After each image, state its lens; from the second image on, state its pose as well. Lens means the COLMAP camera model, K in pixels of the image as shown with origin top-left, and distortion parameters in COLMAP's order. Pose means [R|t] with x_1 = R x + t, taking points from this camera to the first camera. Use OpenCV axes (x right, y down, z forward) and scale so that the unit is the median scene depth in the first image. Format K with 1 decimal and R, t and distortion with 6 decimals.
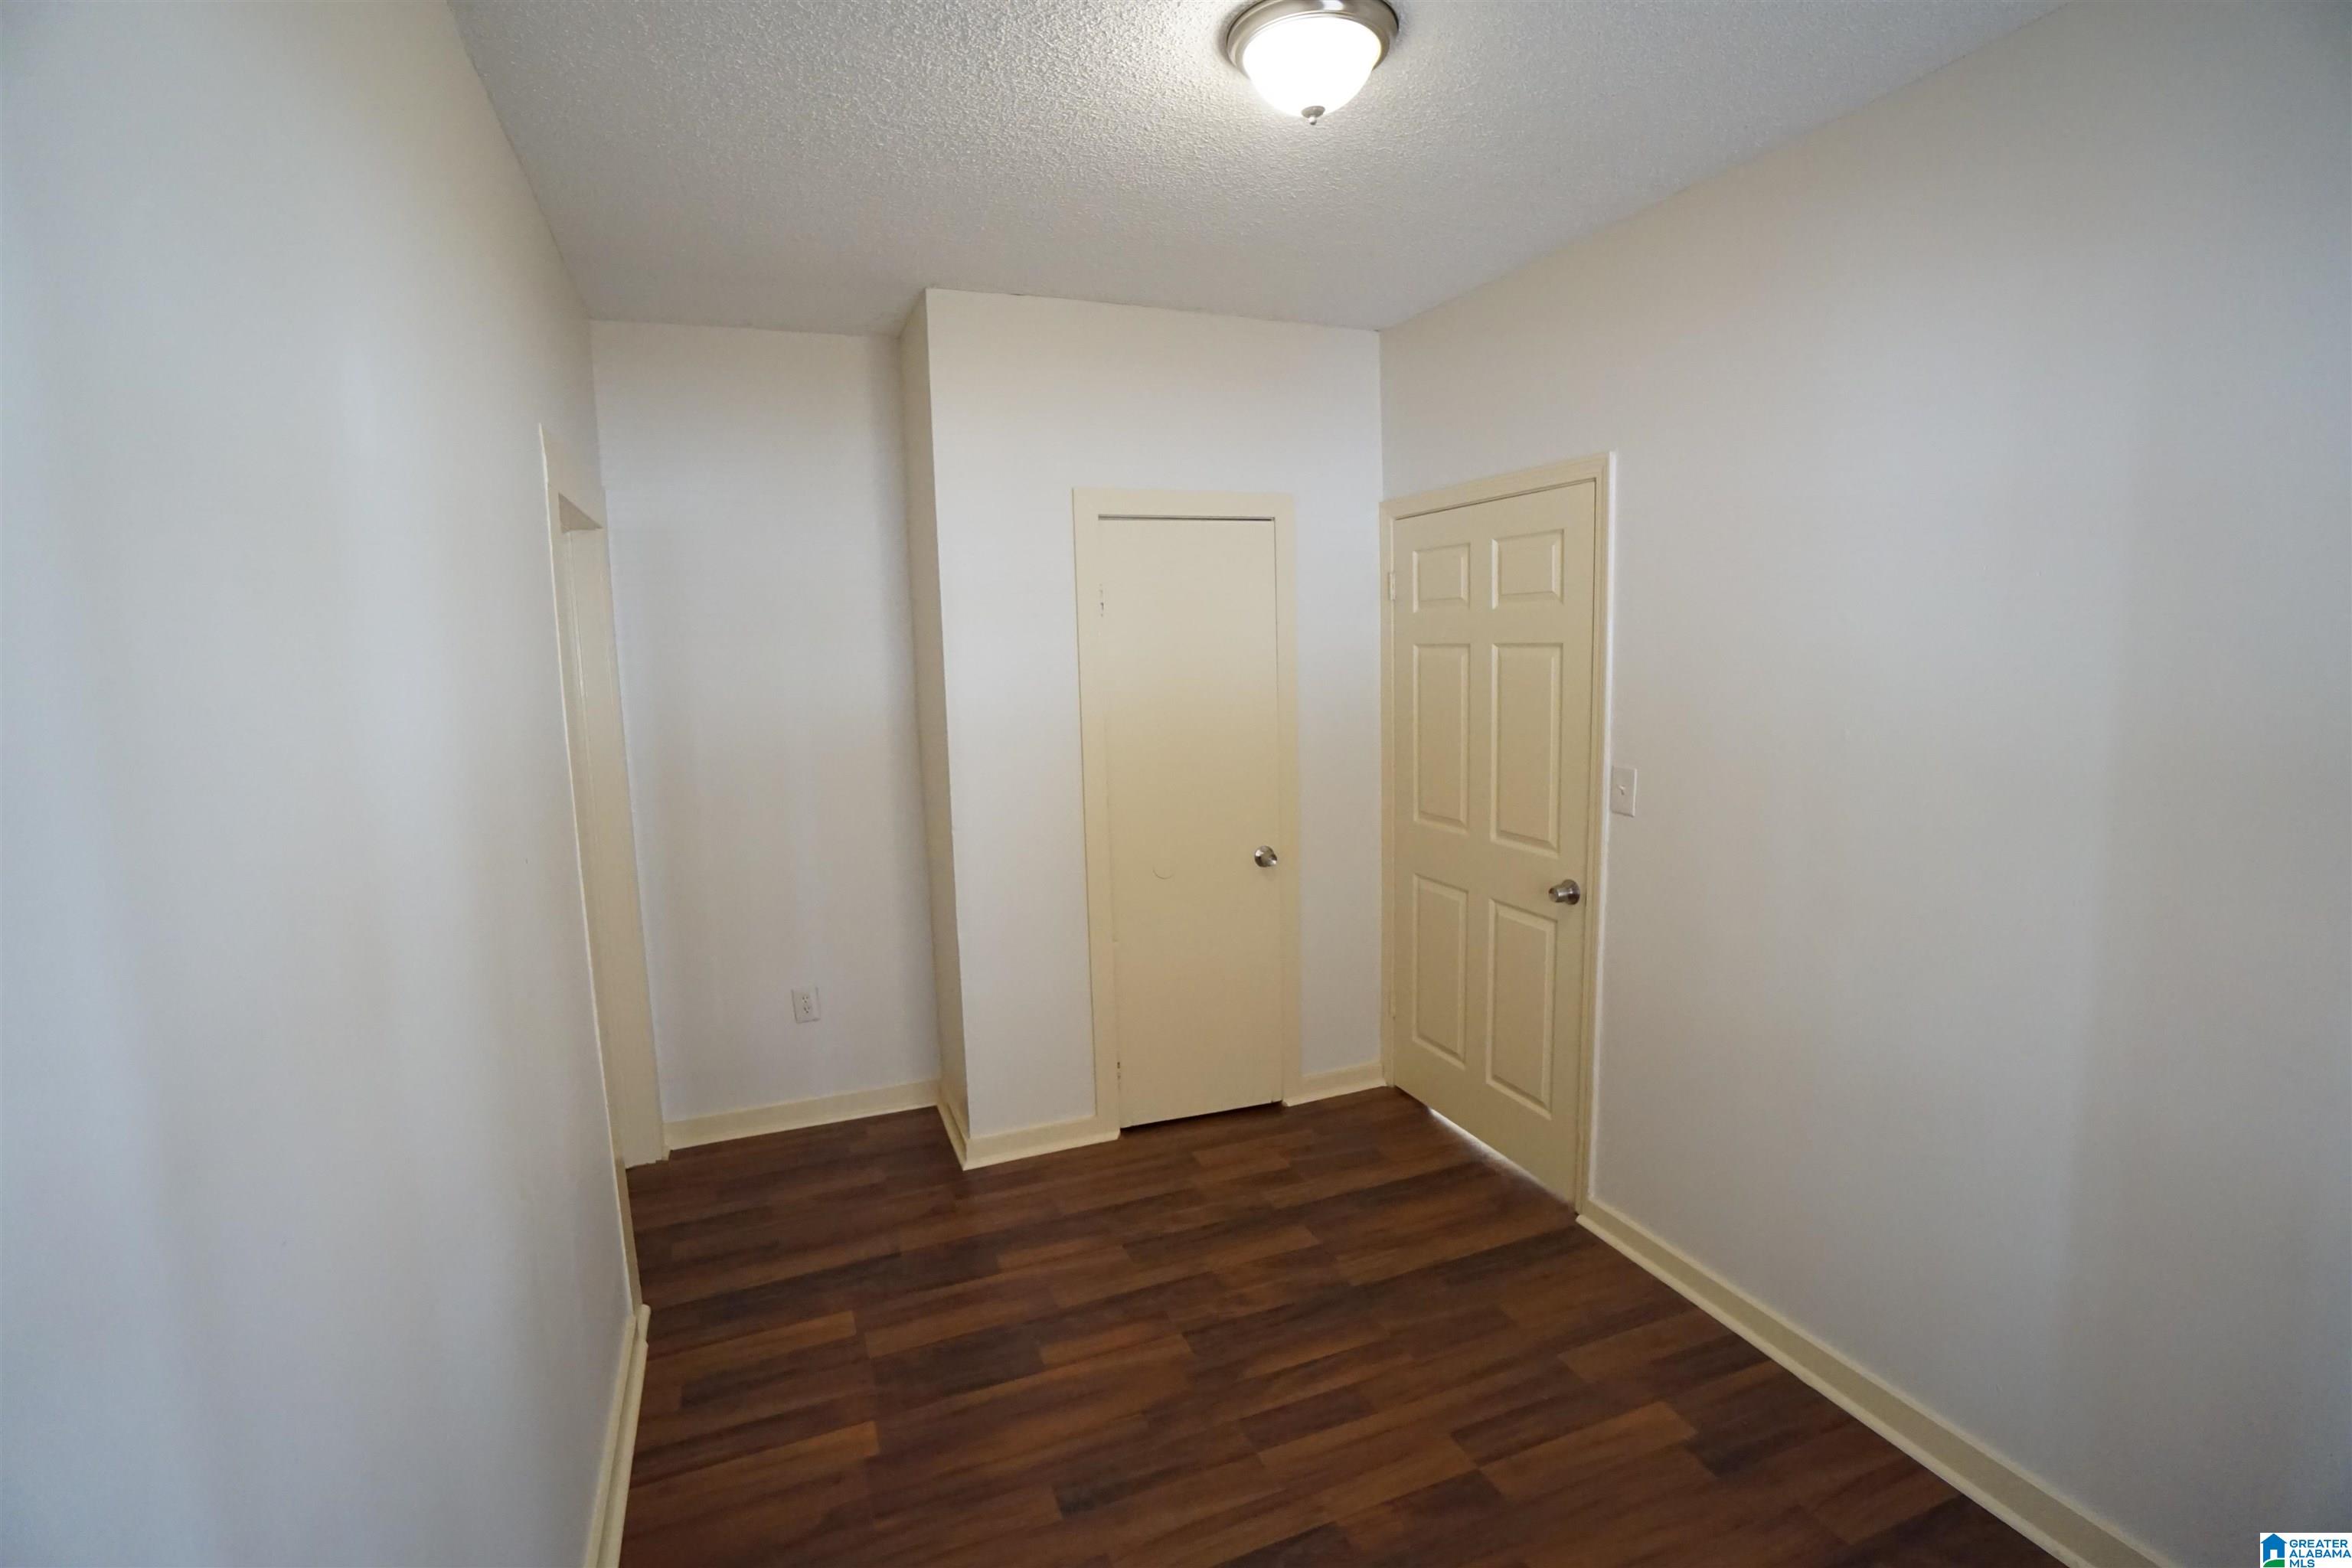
lens RADIAL K [[1038.5, 0, 1154.0], [0, 1038.5, 772.1], [0, 0, 1]] dist [-0.066372, 0.025651]
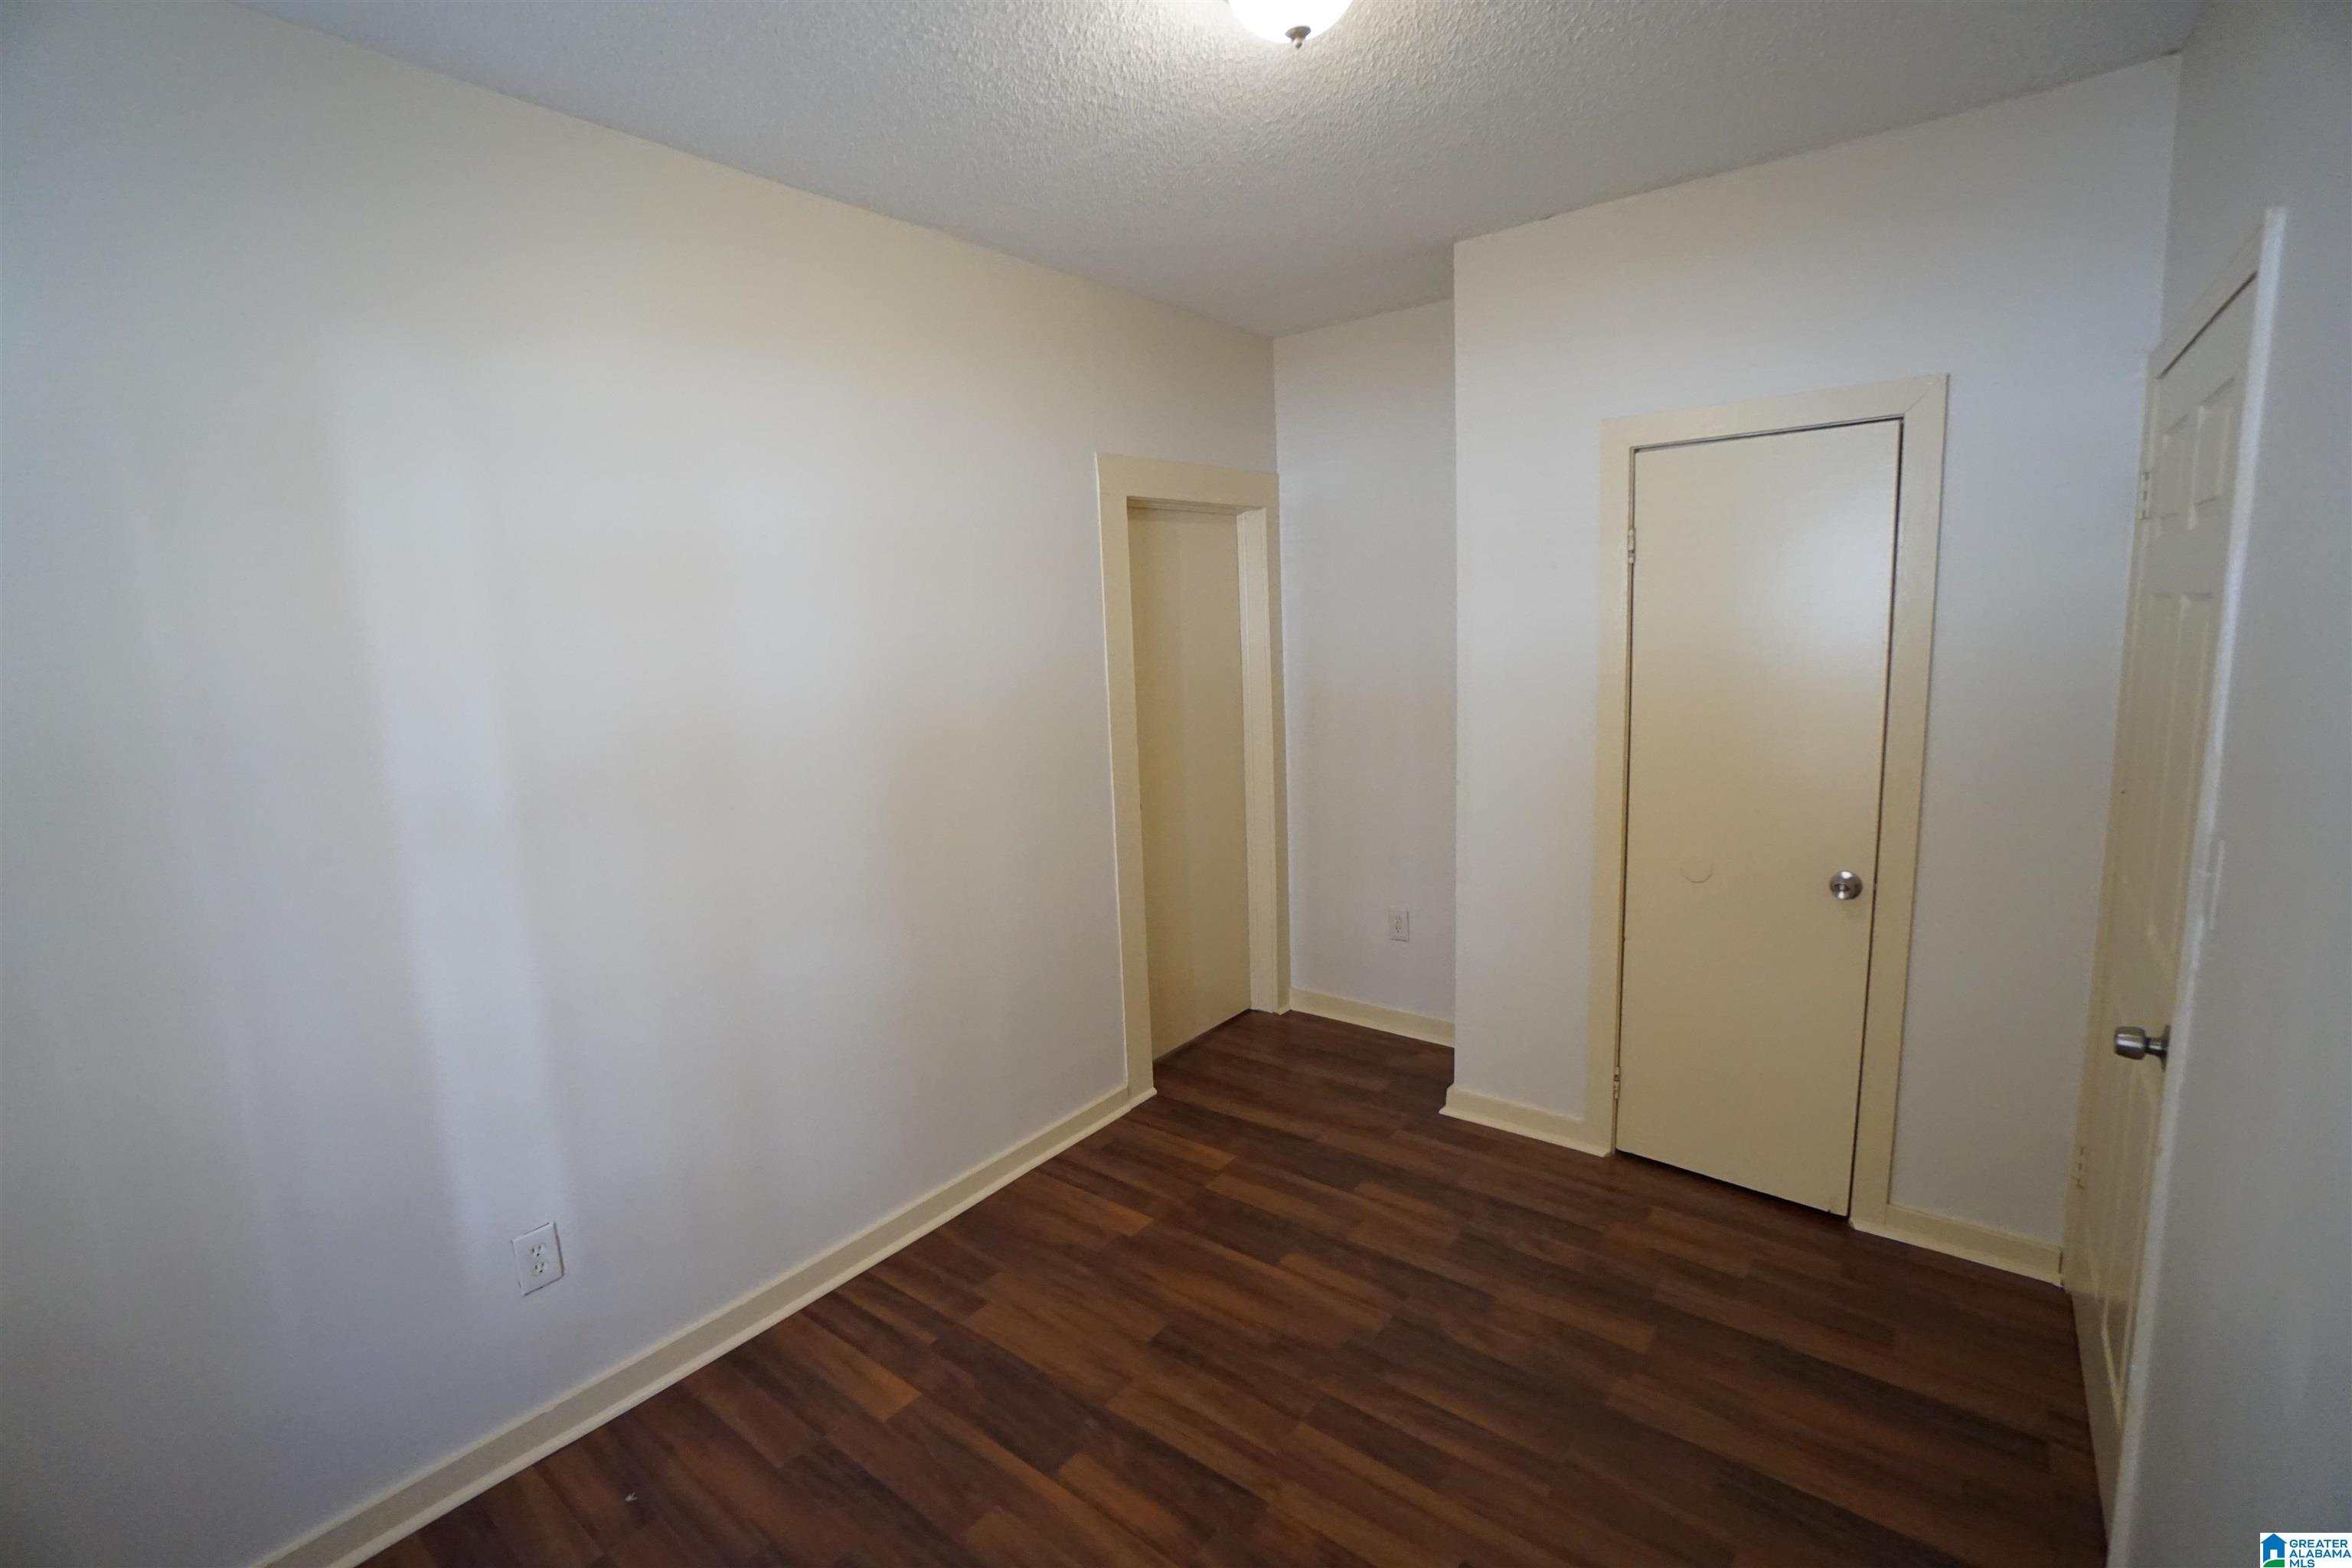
lens RADIAL K [[1038.5, 0, 1154.0], [0, 1038.5, 772.1], [0, 0, 1]] dist [-0.066372, 0.025651]
pose [[0.494069, 0.132650, -0.859244, 0.641147], [-0.082932, 0.990976, 0.105300, -0.045419], [0.865458, 0.019234, 0.500612, 0.286830]]
